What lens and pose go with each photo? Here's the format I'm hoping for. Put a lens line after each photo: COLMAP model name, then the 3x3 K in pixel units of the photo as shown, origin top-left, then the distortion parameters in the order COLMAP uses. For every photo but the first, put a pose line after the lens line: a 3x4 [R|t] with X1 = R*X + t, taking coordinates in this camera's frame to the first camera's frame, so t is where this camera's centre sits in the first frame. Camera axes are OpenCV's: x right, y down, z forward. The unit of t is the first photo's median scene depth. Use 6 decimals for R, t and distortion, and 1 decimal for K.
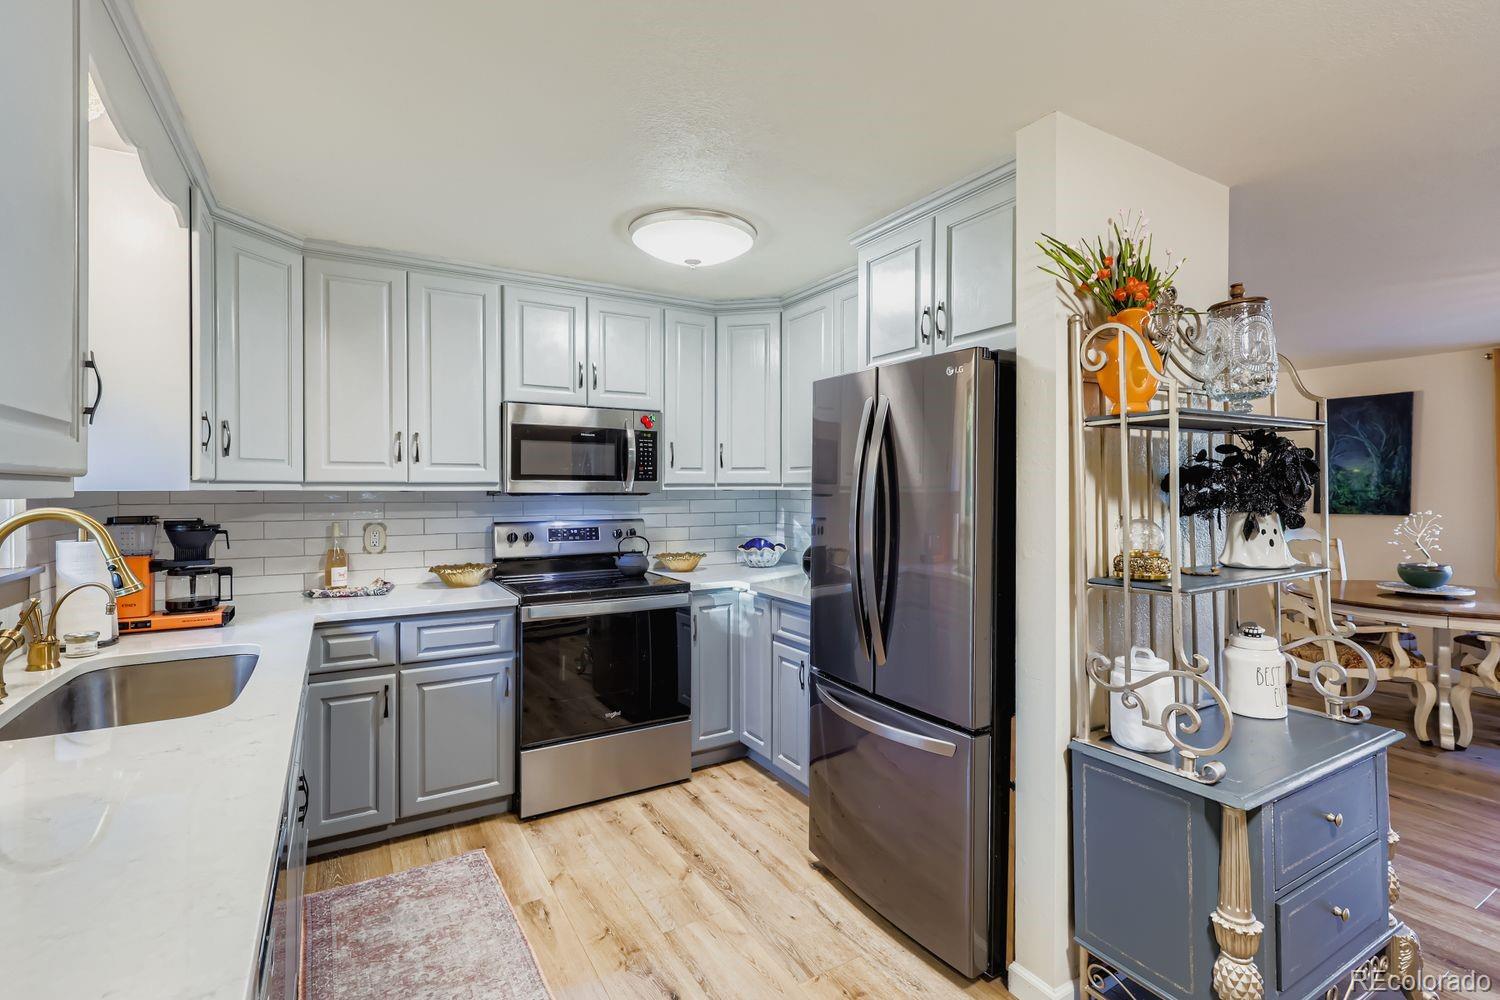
lens RADIAL K [[692.4, 0, 753.5], [0, 692.4, 492.5], [0, 0, 1]] dist [0.025604, -0.001353]
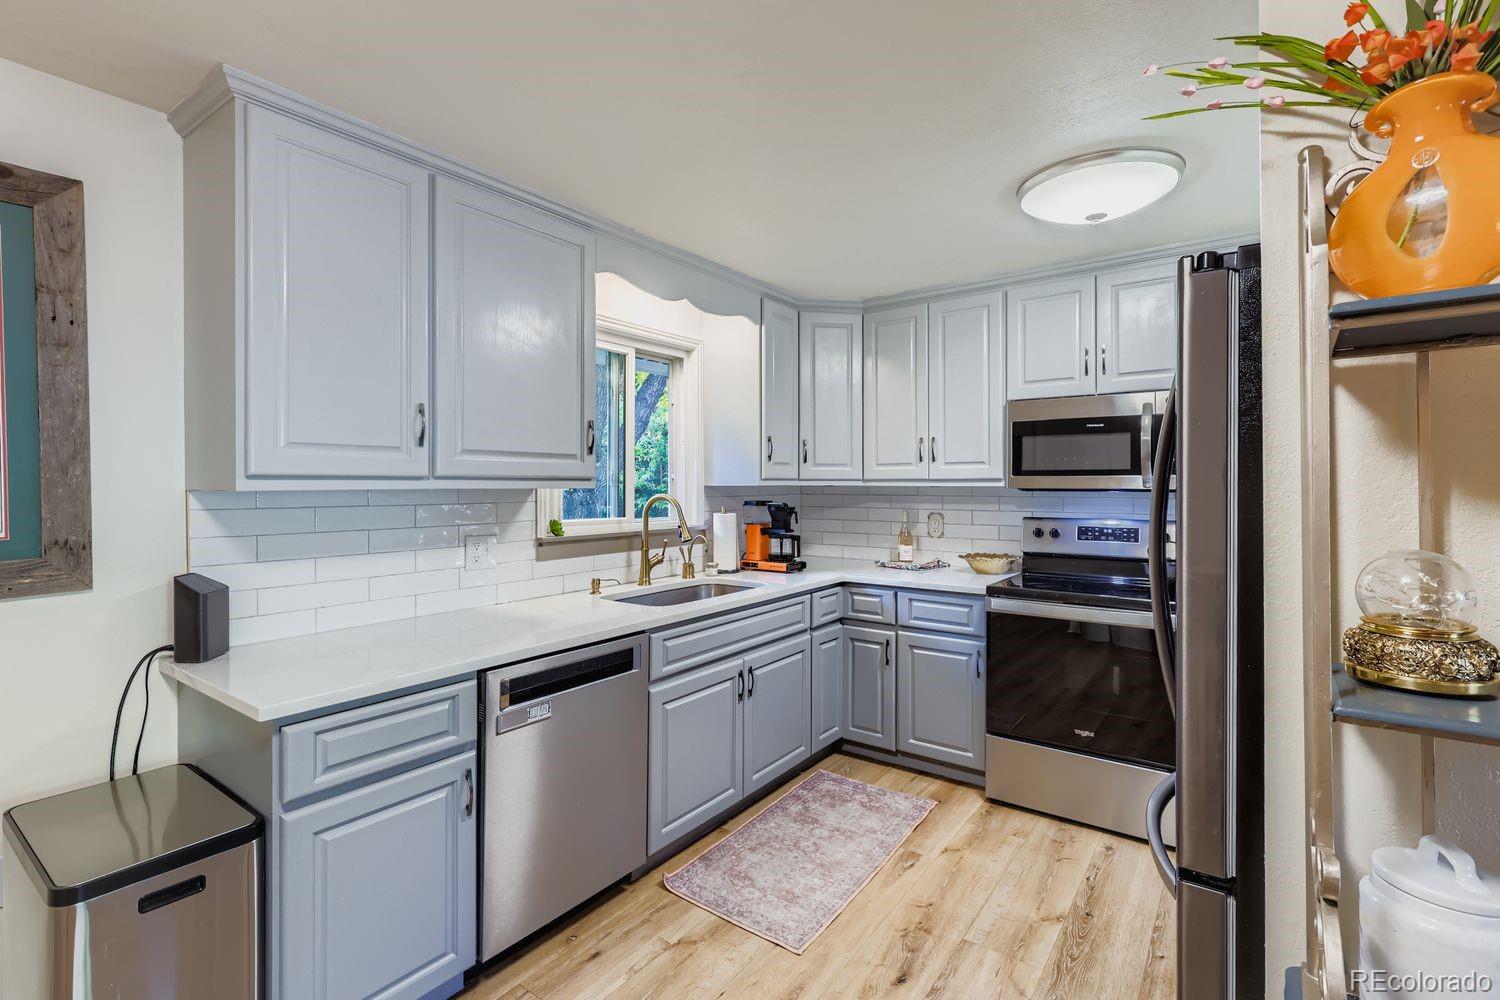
lens RADIAL K [[692.4, 0, 760.3], [0, 692.4, 487.7], [0, 0, 1]] dist [0.025604, -0.001353]
pose [[0.408052, 0.003549, -0.912952, 0.520937], [-0.005634, 0.999983, 0.001369, 0.000525], [0.912941, 0.004585, 0.408065, 0.273484]]
